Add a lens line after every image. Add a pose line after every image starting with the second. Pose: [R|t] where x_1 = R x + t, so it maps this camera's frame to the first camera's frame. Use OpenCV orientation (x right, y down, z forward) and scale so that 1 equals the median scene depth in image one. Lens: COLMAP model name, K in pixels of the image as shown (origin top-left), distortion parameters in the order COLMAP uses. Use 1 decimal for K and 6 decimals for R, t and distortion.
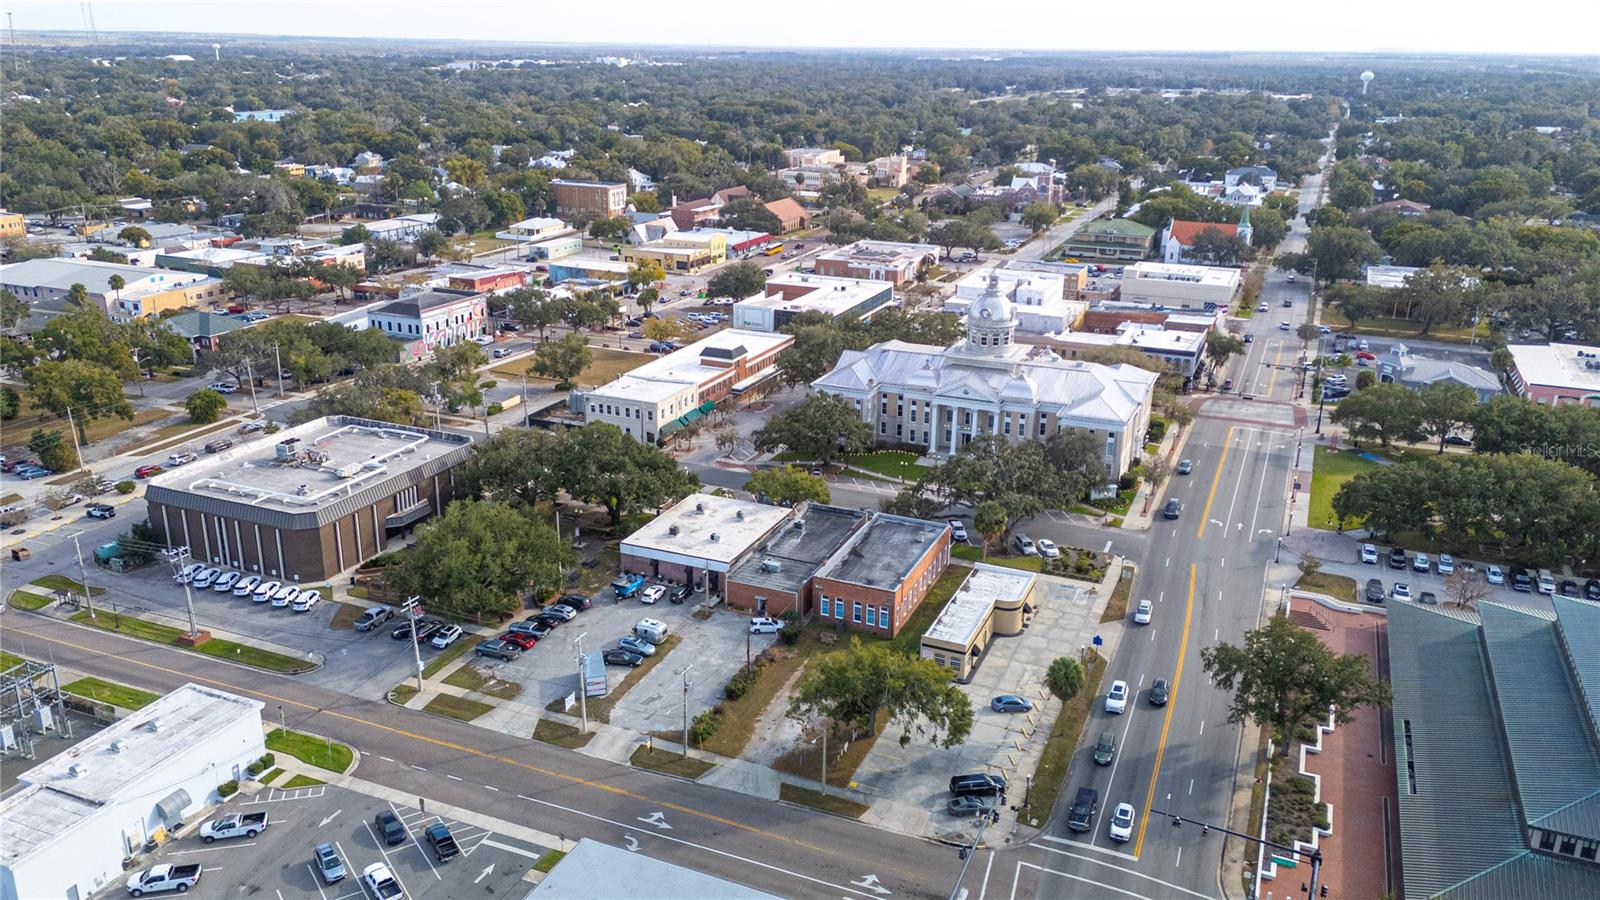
lens RADIAL K [[1214.8, 0, 796.0], [0, 1214.8, 444.5], [0, 0, 1]] dist [0.081542, -0.005998]
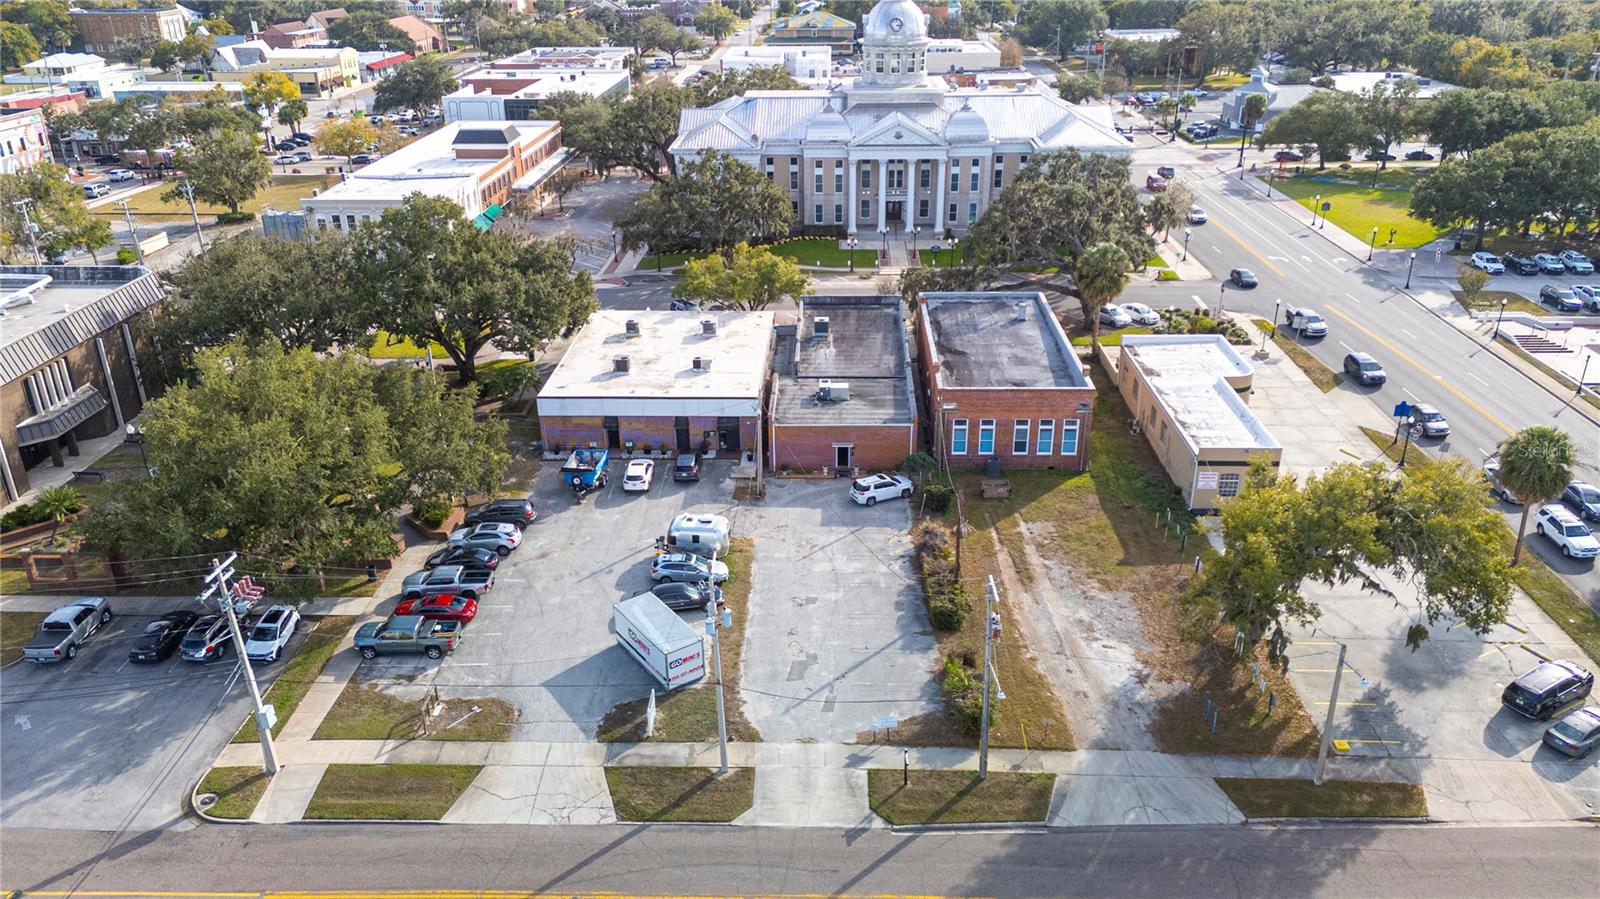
lens RADIAL K [[1169.4, 0, 800.0], [0, 1169.4, 449.5], [0, 0, 1]] dist [0.082188, -0.082785]
pose [[0.930053, -0.170798, 0.325314, -0.208258], [0.137655, 0.982878, 0.122486, 0.055580], [-0.340664, -0.069137, 0.937640, 0.467872]]
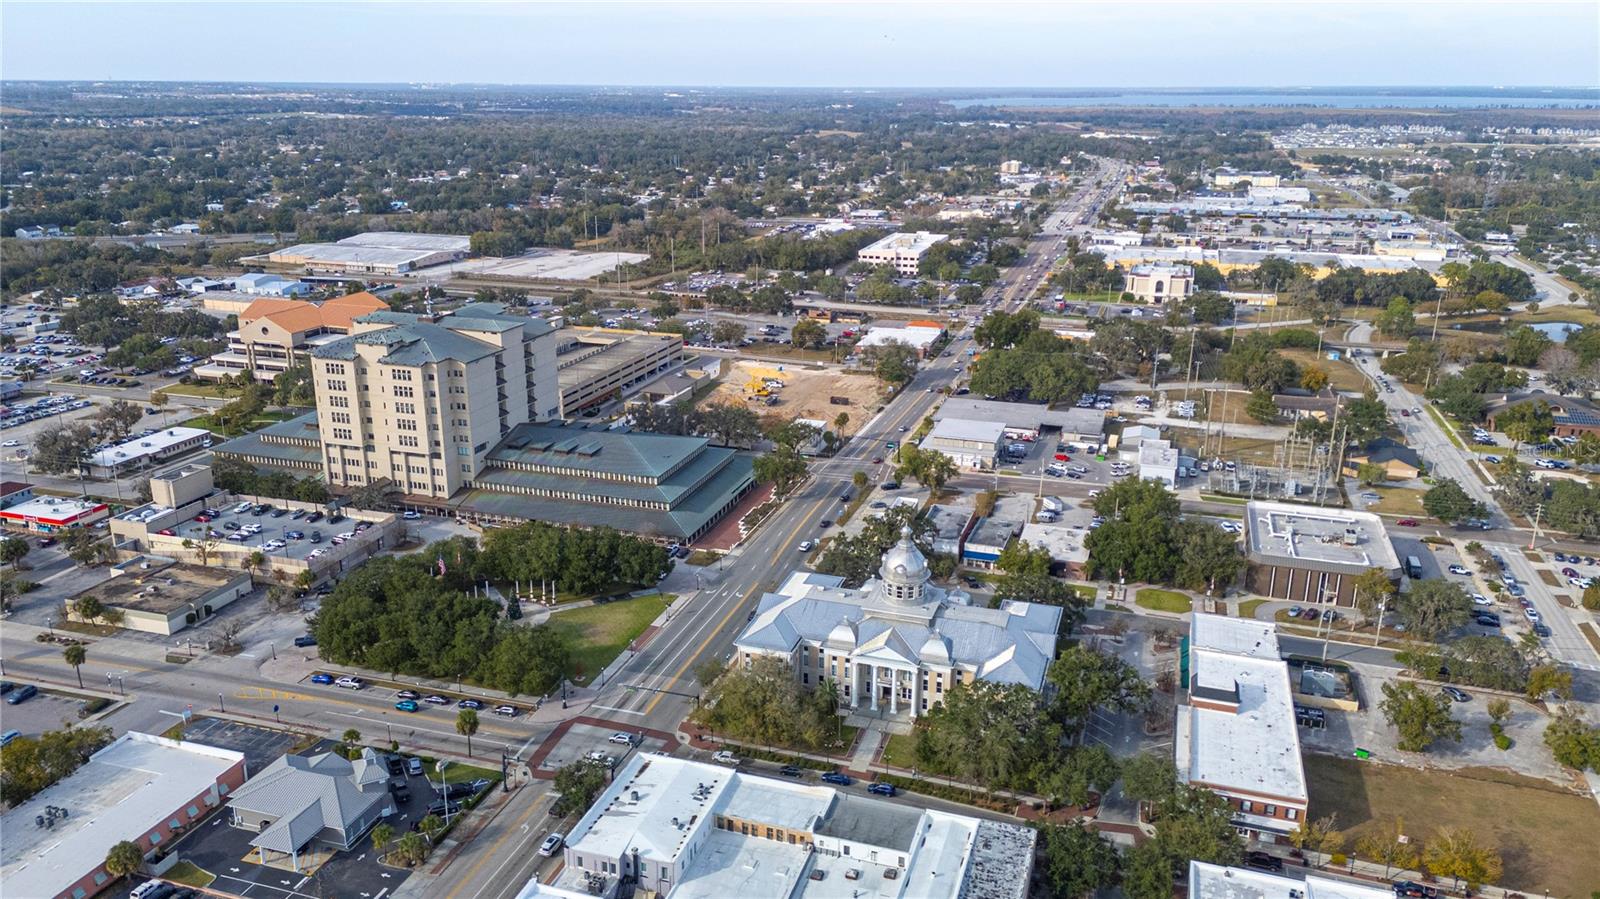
lens RADIAL K [[1180.1, 0, 797.9], [0, 1180.1, 440.8], [0, 0, 1]] dist [0.105147, -0.125648]
pose [[-0.995144, 0.008017, -0.098107, 0.462910], [-0.049762, 0.818965, 0.571682, -1.011611], [0.084930, 0.573788, -0.814588, 2.314436]]
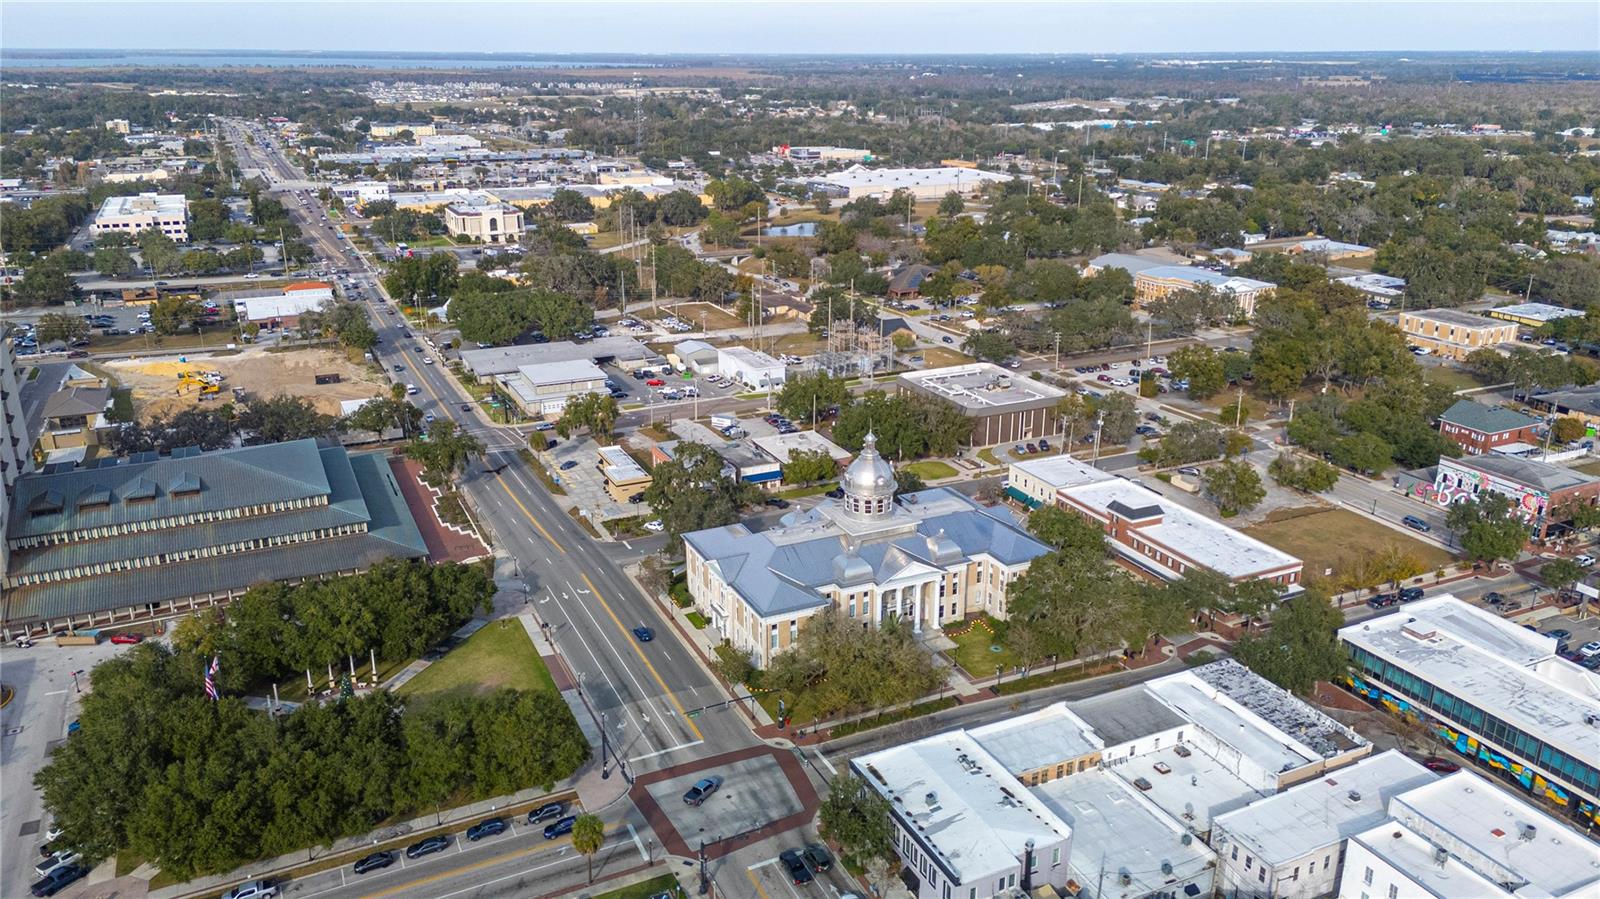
lens RADIAL K [[1169.4, 0, 800.0], [0, 1169.4, 449.5], [0, 0, 1]] dist [0.082188, -0.082785]
pose [[-0.655562, 0.227480, -0.720063, 1.105183], [-0.247472, 0.836171, 0.489465, -0.728161], [0.713440, 0.499070, -0.491867, 1.839175]]
